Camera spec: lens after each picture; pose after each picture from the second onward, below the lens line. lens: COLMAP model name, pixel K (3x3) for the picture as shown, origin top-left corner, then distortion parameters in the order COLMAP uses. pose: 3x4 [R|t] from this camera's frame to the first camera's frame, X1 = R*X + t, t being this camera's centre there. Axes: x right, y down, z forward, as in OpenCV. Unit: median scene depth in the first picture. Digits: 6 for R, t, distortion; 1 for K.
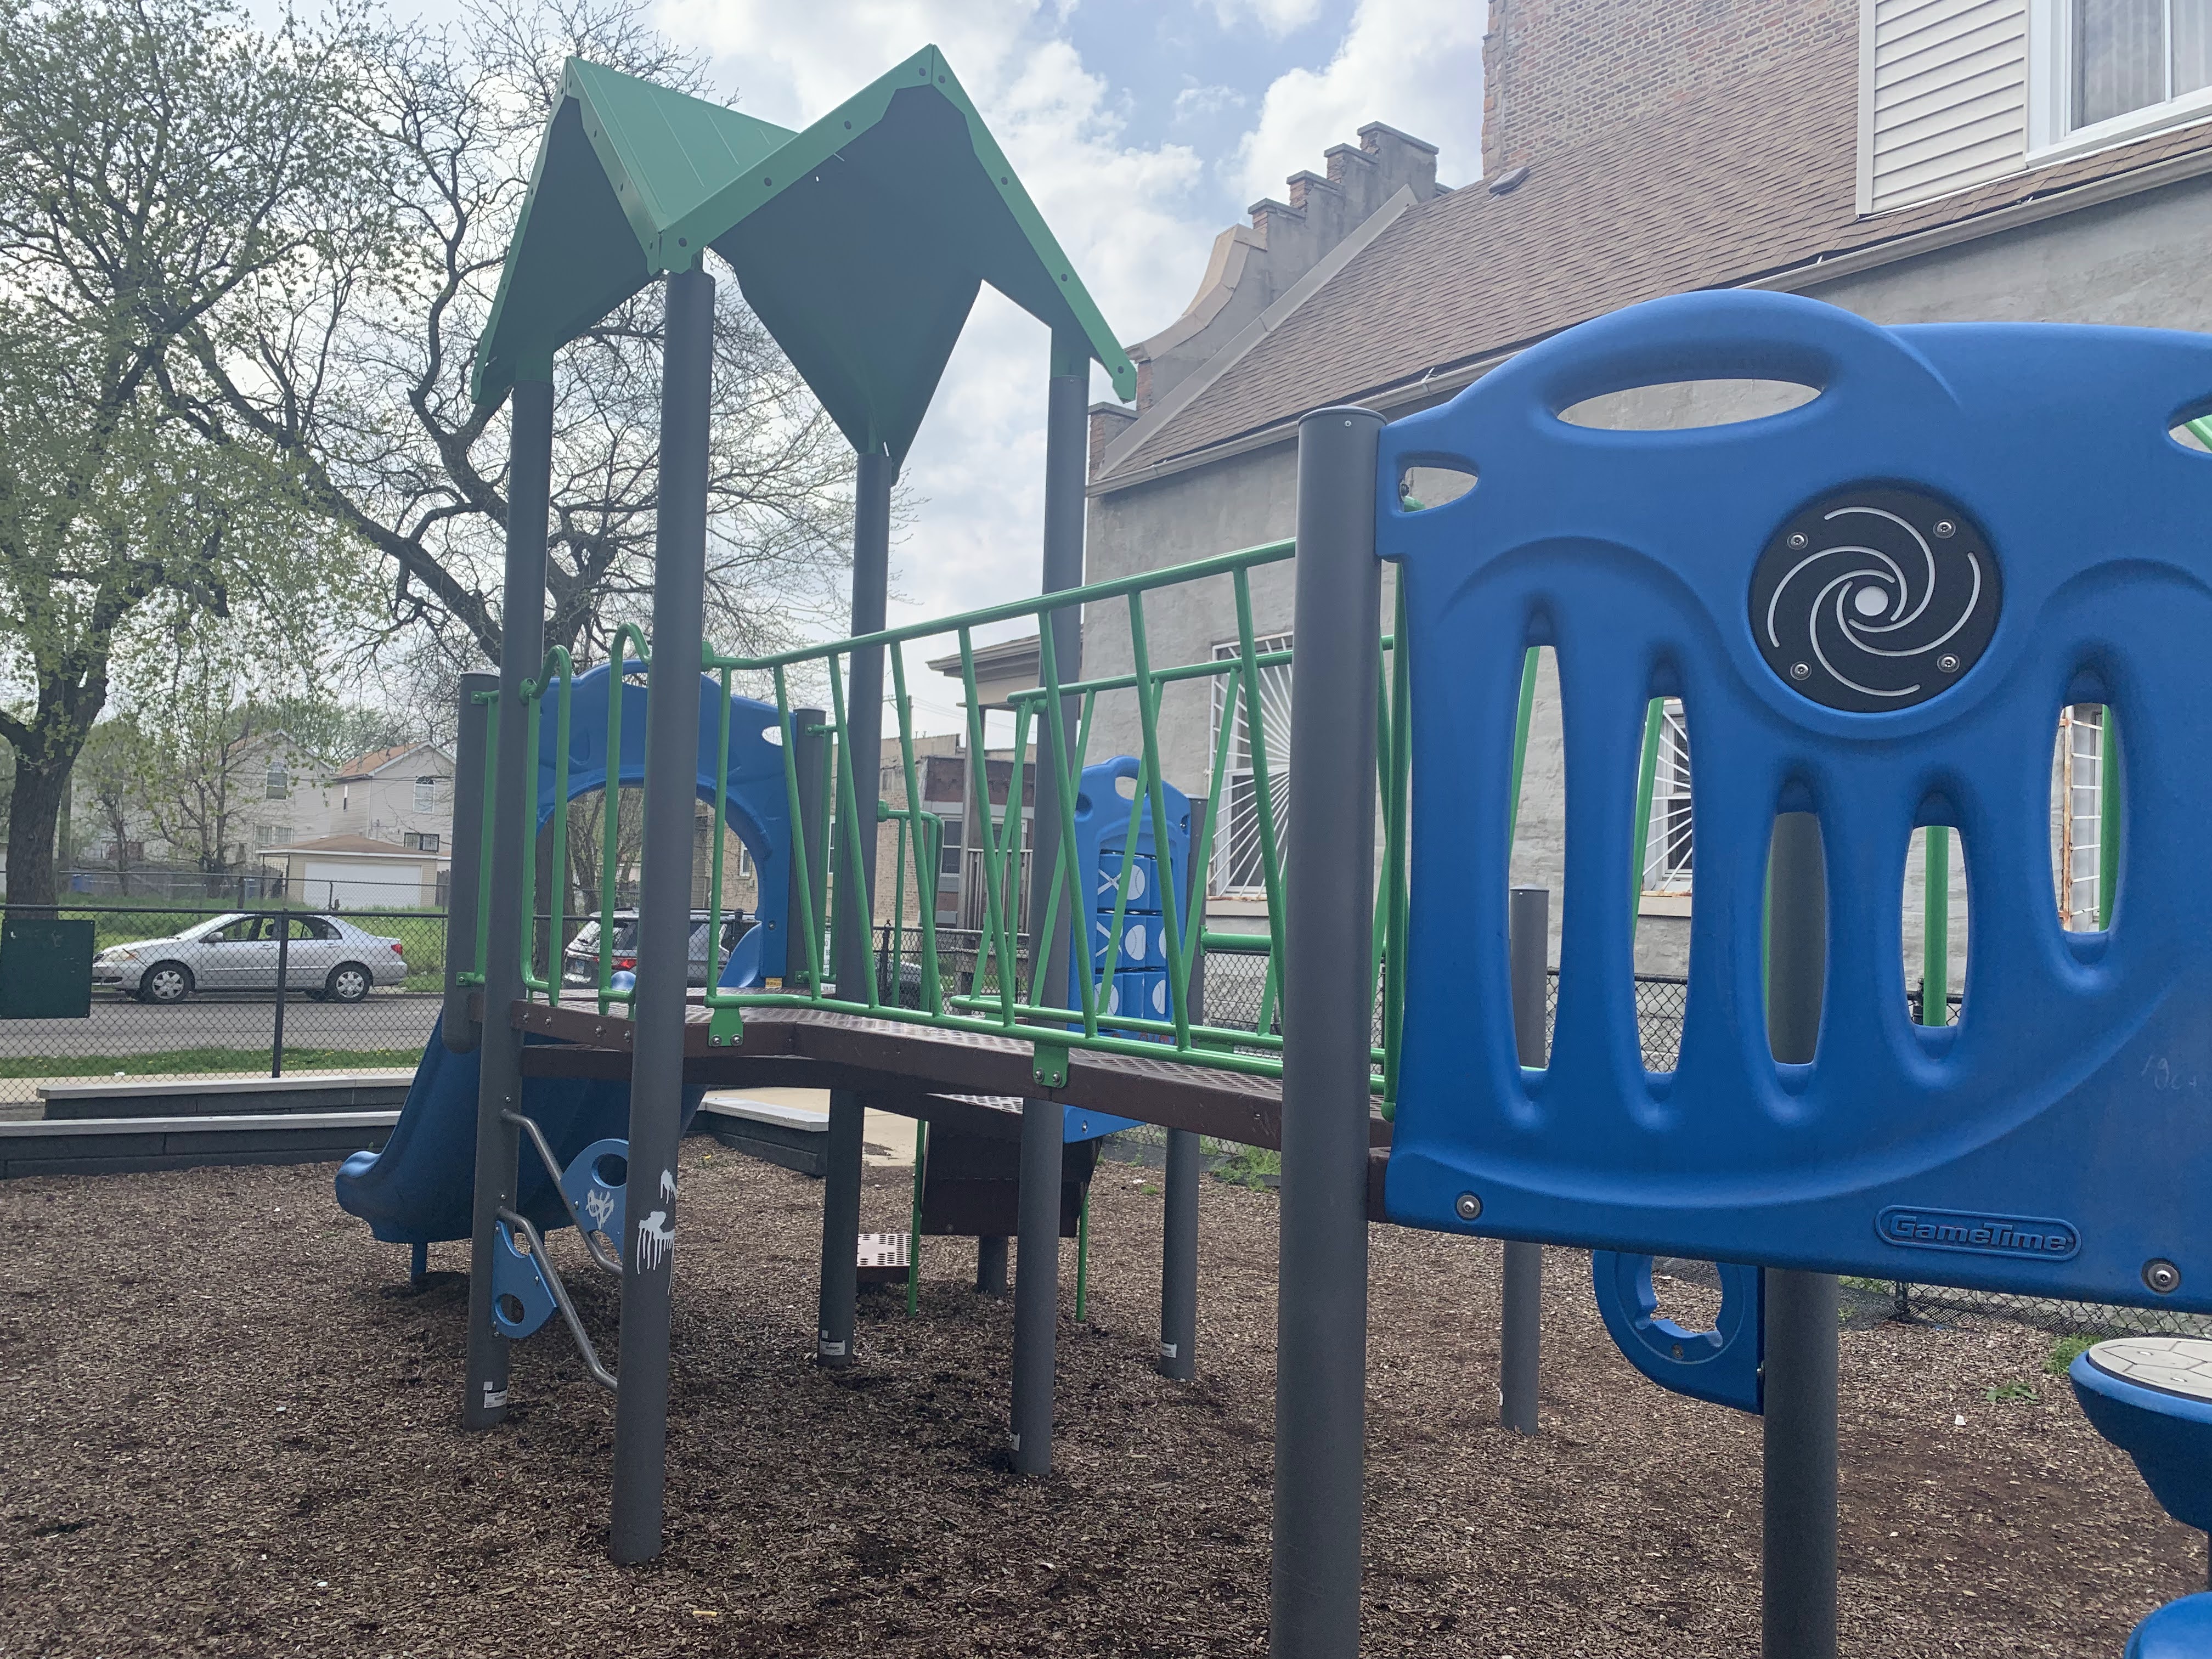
lens RADIAL K [[1696.1, 0, 1106.0], [0, 1696.1, 829.5], [0, 0, 1]] dist [0.008618, -0.011612]
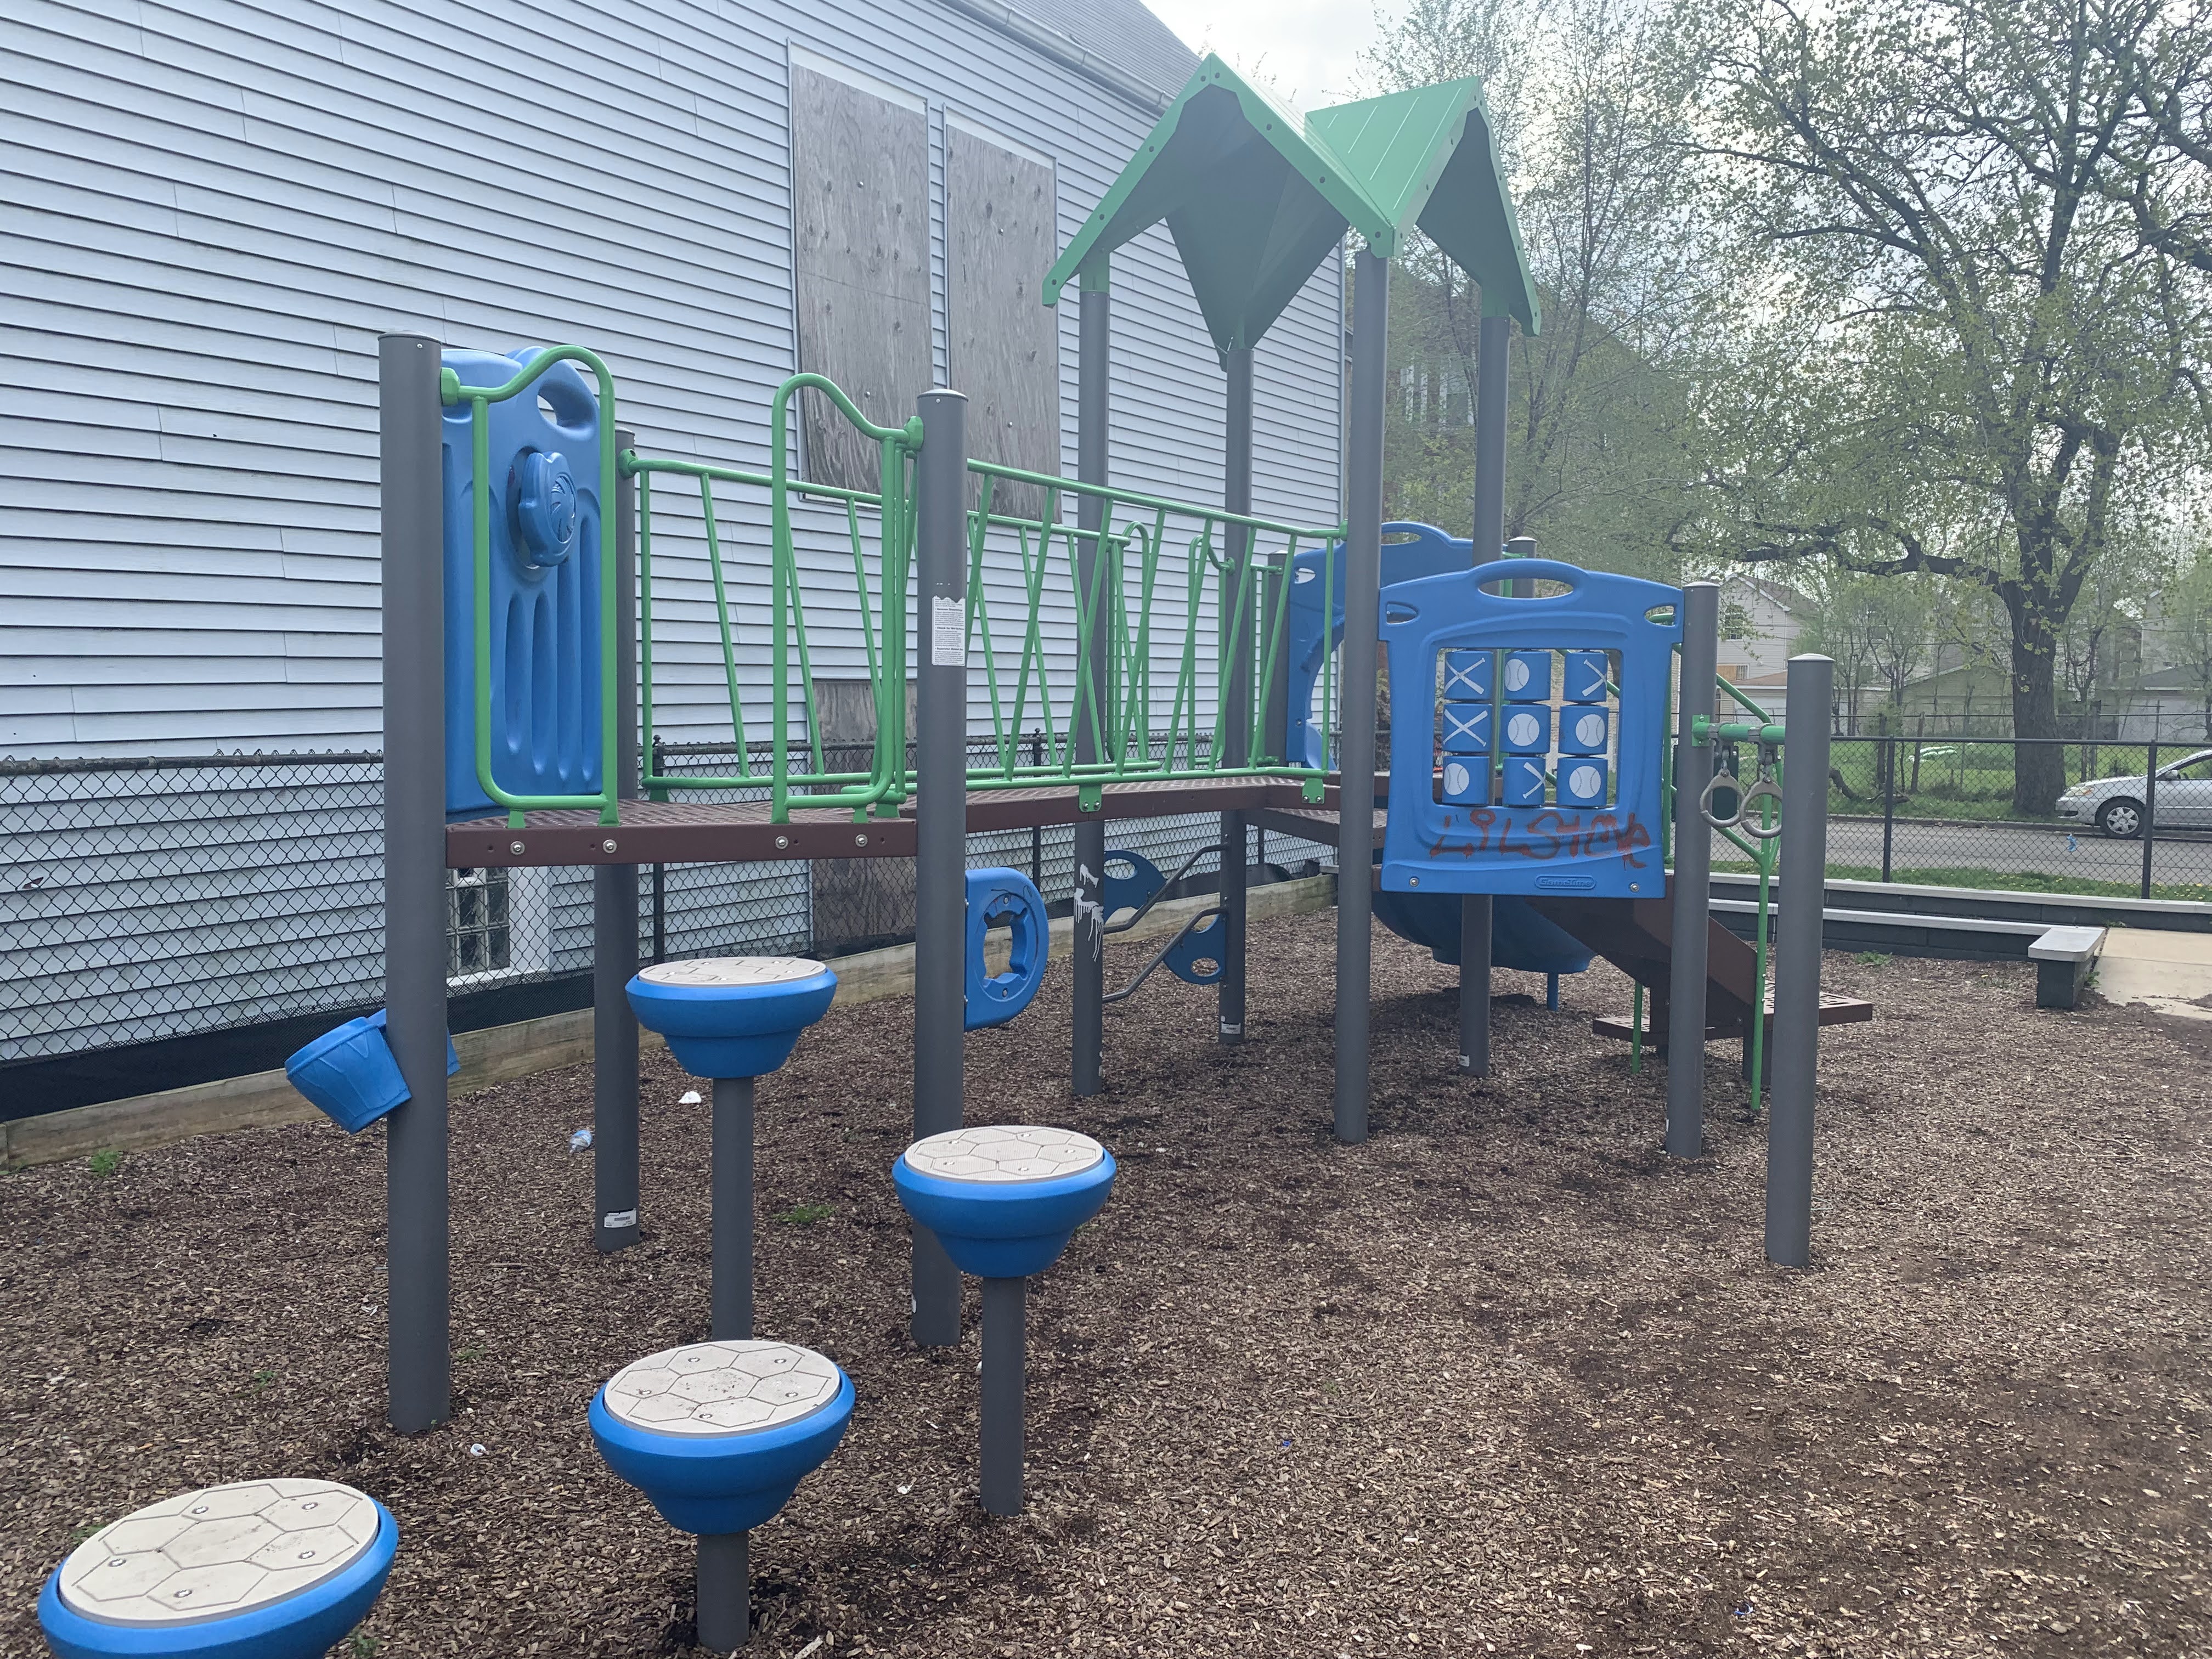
lens RADIAL K [[1696.1, 0, 1106.0], [0, 1696.1, 829.5], [0, 0, 1]] dist [0.008618, -0.011612]
pose [[0.333677, 0.039656, -0.941853, 0.250708], [0.041199, 0.997547, 0.056597, 0.016210], [0.941787, -0.057689, 0.331225, 0.098189]]
